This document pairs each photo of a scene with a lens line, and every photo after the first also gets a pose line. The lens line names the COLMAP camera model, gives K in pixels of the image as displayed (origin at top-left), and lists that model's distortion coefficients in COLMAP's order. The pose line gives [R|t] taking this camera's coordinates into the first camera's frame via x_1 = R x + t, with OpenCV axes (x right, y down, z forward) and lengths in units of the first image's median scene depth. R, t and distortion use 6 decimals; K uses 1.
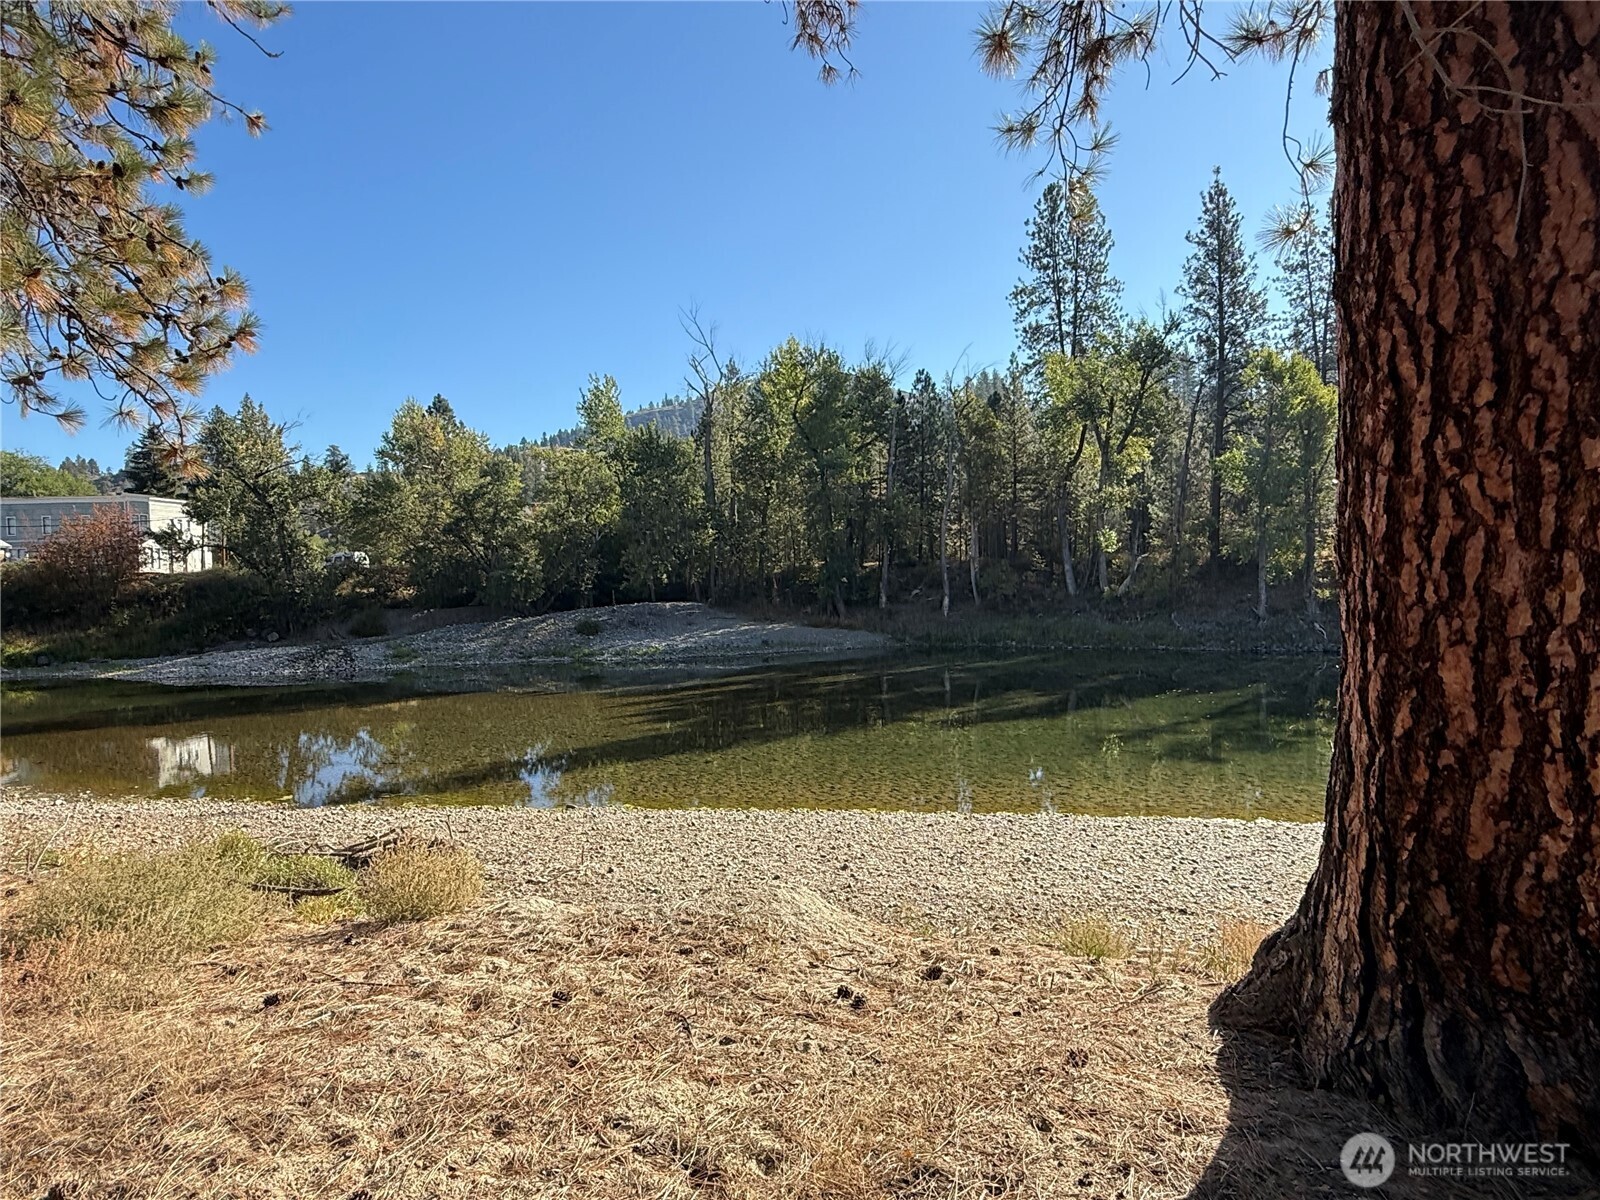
lens RADIAL K [[893.2, 0, 797.0], [0, 893.2, 603.2], [0, 0, 1]] dist [0.000958, 0.000265]
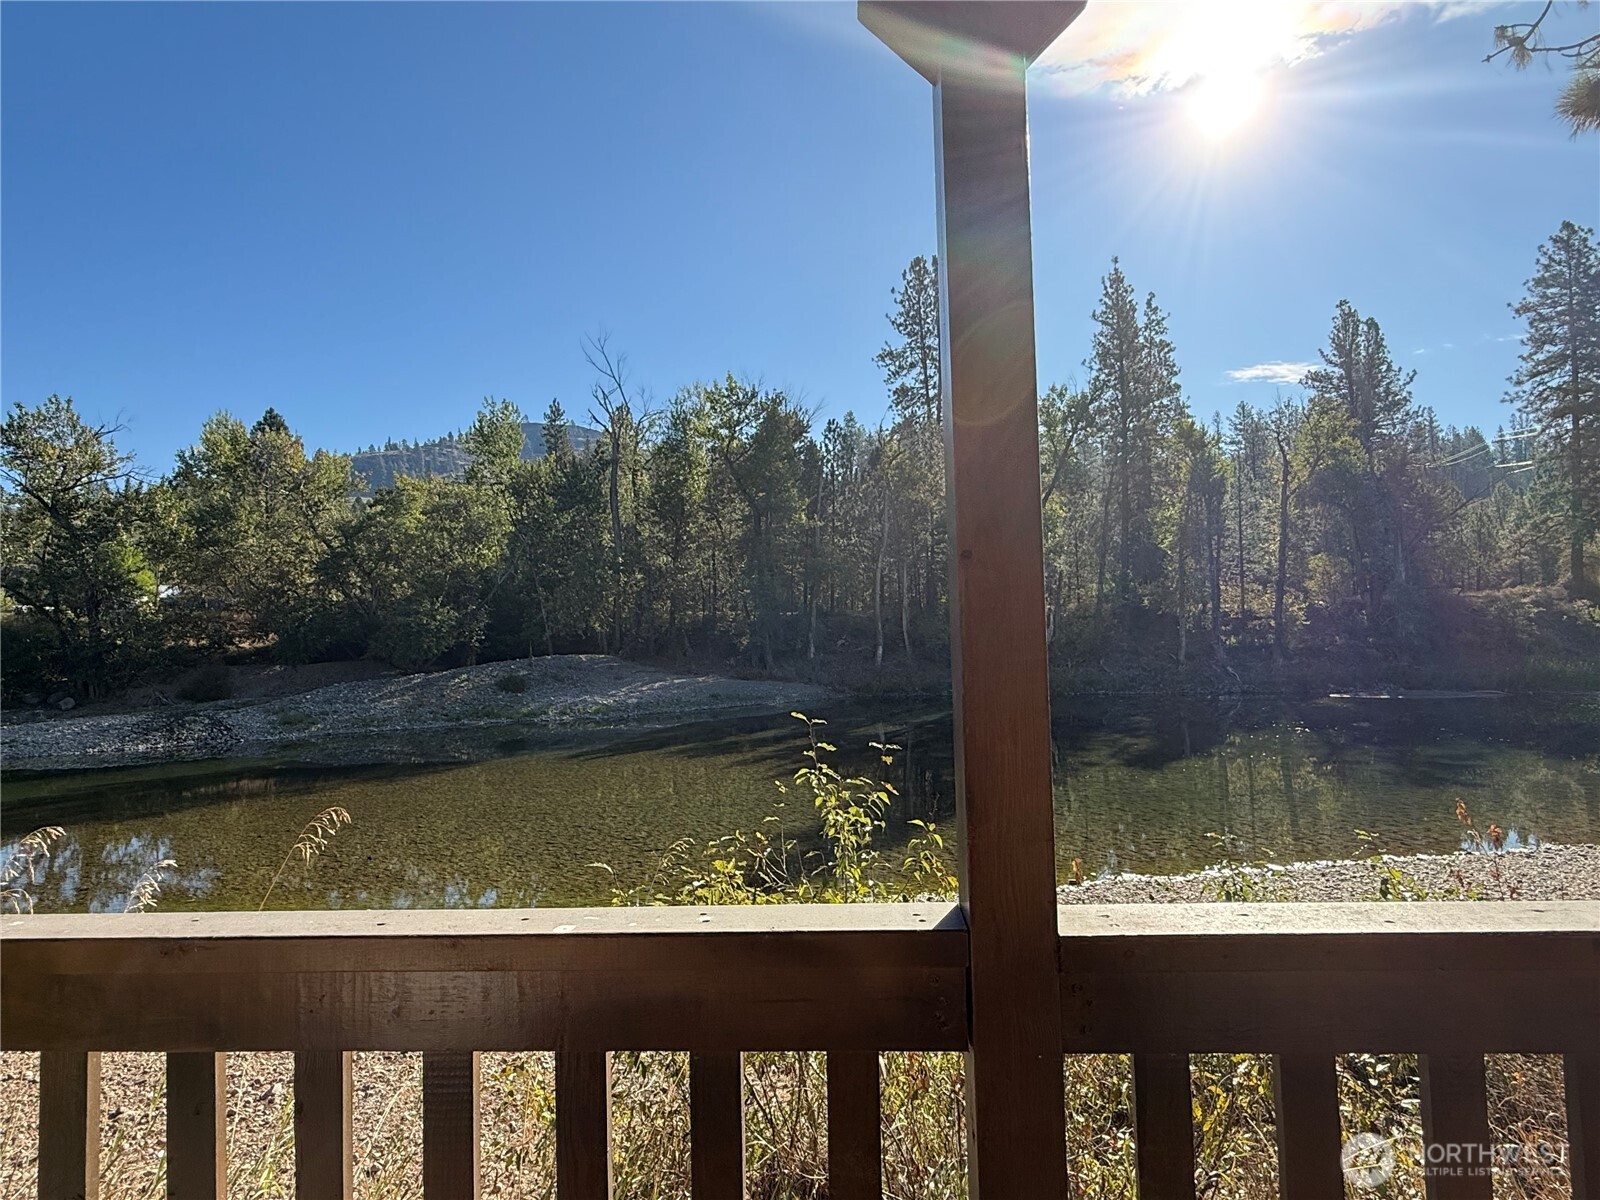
lens RADIAL K [[893.2, 0, 798.3], [0, 893.2, 595.7], [0, 0, 1]] dist [0.000958, 0.000265]
pose [[0.954215, 0.012000, 0.298880, -0.214279], [0.010332, 0.997276, -0.073027, 0.007946], [-0.298942, 0.072771, 0.951492, 0.085450]]
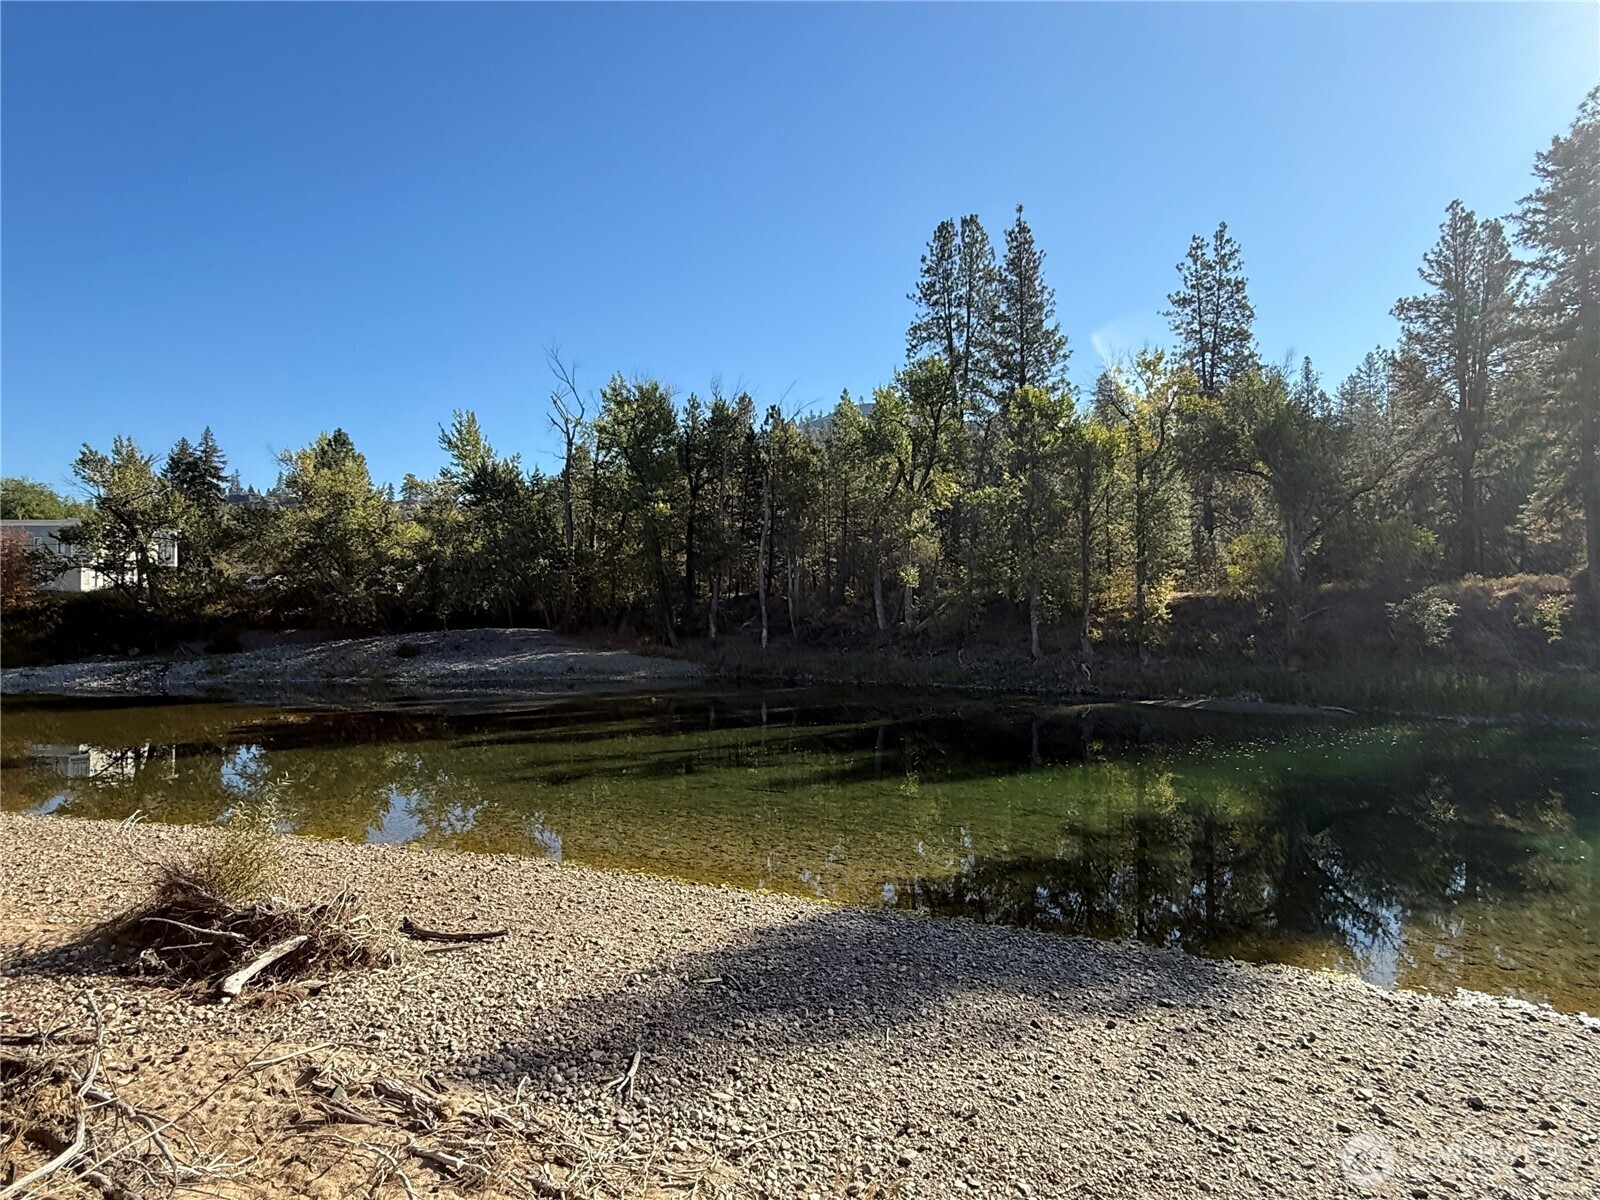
lens RADIAL K [[893.2, 0, 805.2], [0, 893.2, 603.3], [0, 0, 1]] dist [0.000958, 0.000265]
pose [[0.995635, 0.019274, -0.091316, 0.304735], [-0.022226, 0.999259, -0.031428, -0.005140], [0.090643, 0.033320, 0.995326, -0.003506]]
